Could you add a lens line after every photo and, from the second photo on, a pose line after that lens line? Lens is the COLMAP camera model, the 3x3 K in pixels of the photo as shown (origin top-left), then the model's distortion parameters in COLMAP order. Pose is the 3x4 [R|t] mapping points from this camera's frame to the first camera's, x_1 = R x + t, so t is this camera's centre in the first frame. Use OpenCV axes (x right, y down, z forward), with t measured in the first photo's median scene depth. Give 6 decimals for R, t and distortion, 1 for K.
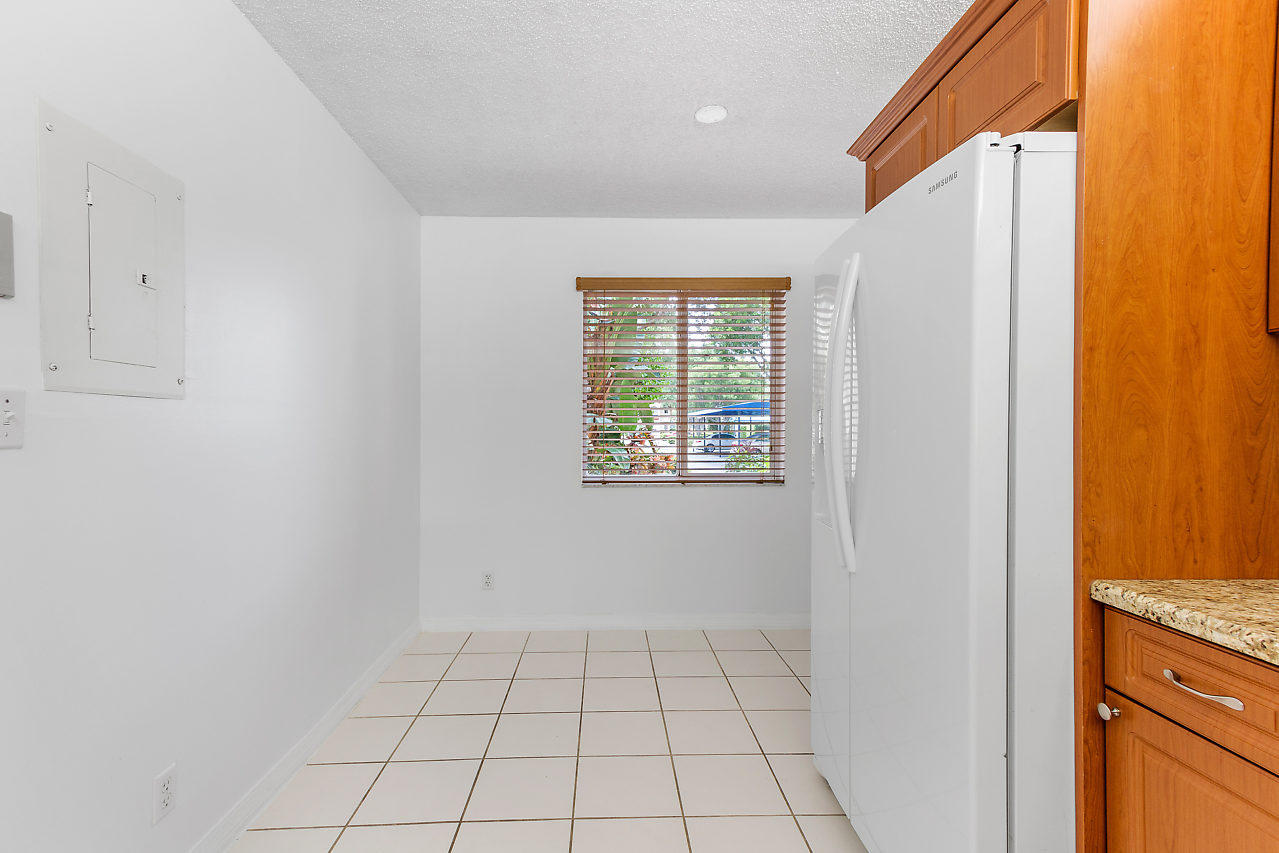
lens RADIAL K [[594.2, 0, 625.7], [0, 594.2, 432.1], [0, 0, 1]] dist [0.020403, -0.001091]
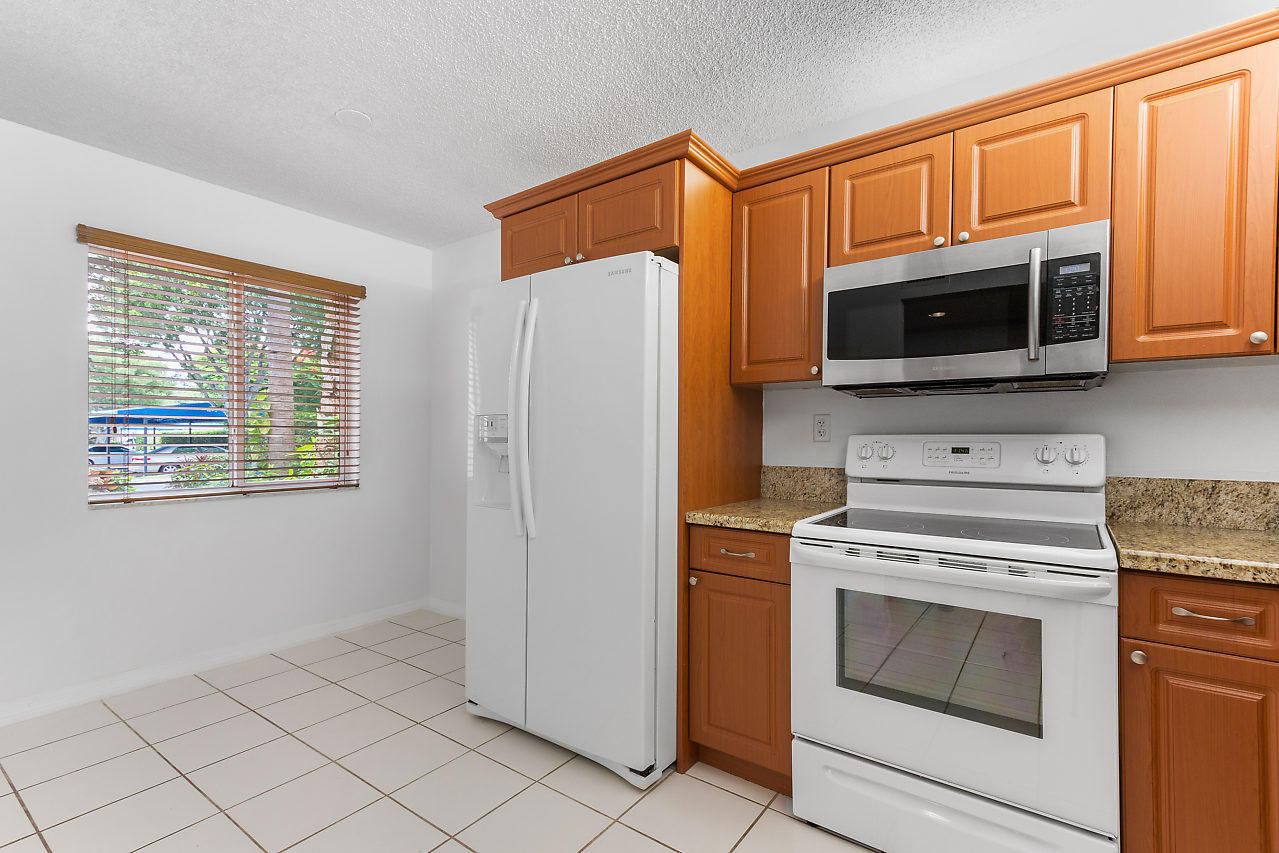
lens RADIAL K [[594.2, 0, 621.3], [0, 594.2, 446.0], [0, 0, 1]] dist [0.020403, -0.001091]
pose [[0.620843, -0.006738, 0.783906, -0.758807], [0.003295, 0.999977, 0.005985, 0.032494], [-0.783928, -0.001133, 0.620851, 0.033562]]
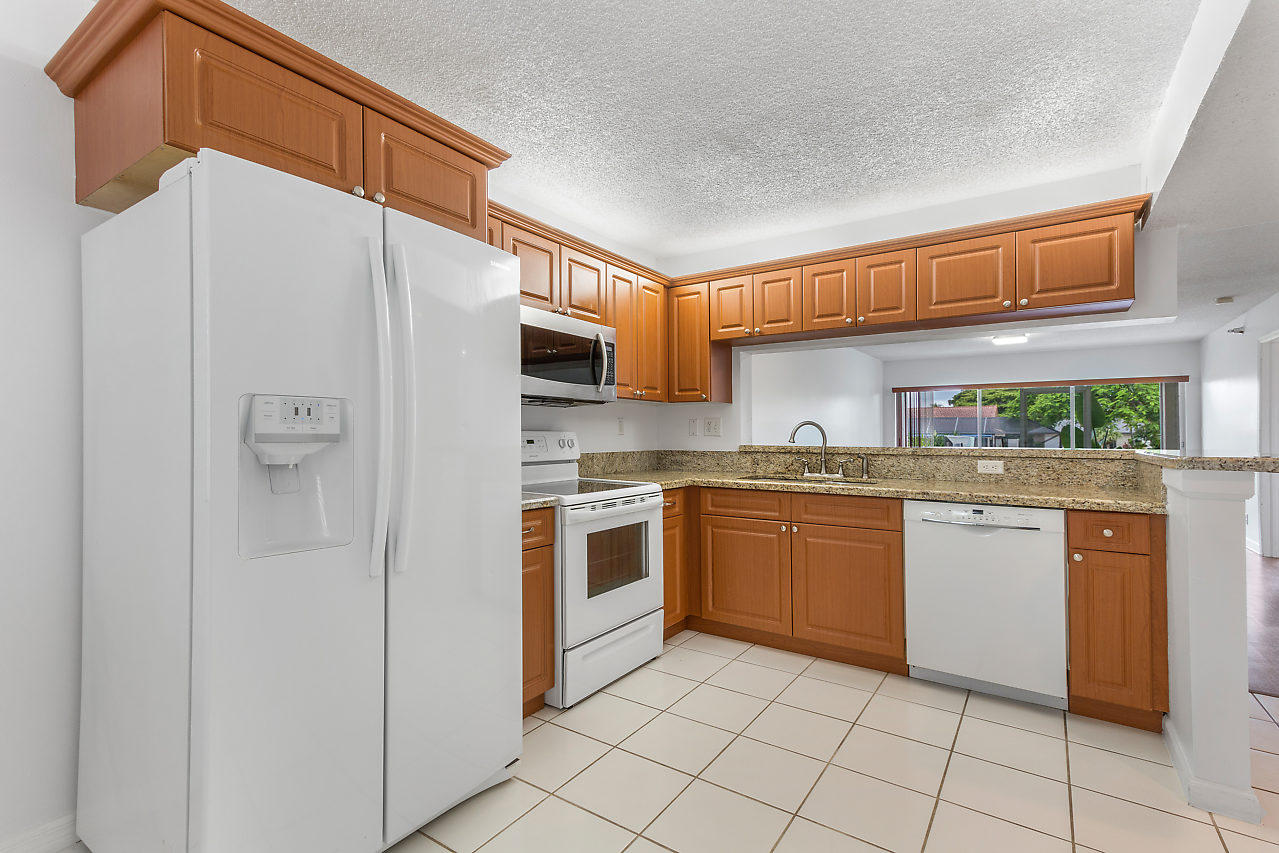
lens RADIAL K [[594.2, 0, 648.2], [0, 594.2, 438.0], [0, 0, 1]] dist [0.020403, -0.001091]
pose [[-0.811246, -0.005002, 0.584683, -0.755364], [0.003179, 0.999911, 0.012965, 0.008737], [-0.584696, 0.012376, -0.811158, 2.256488]]
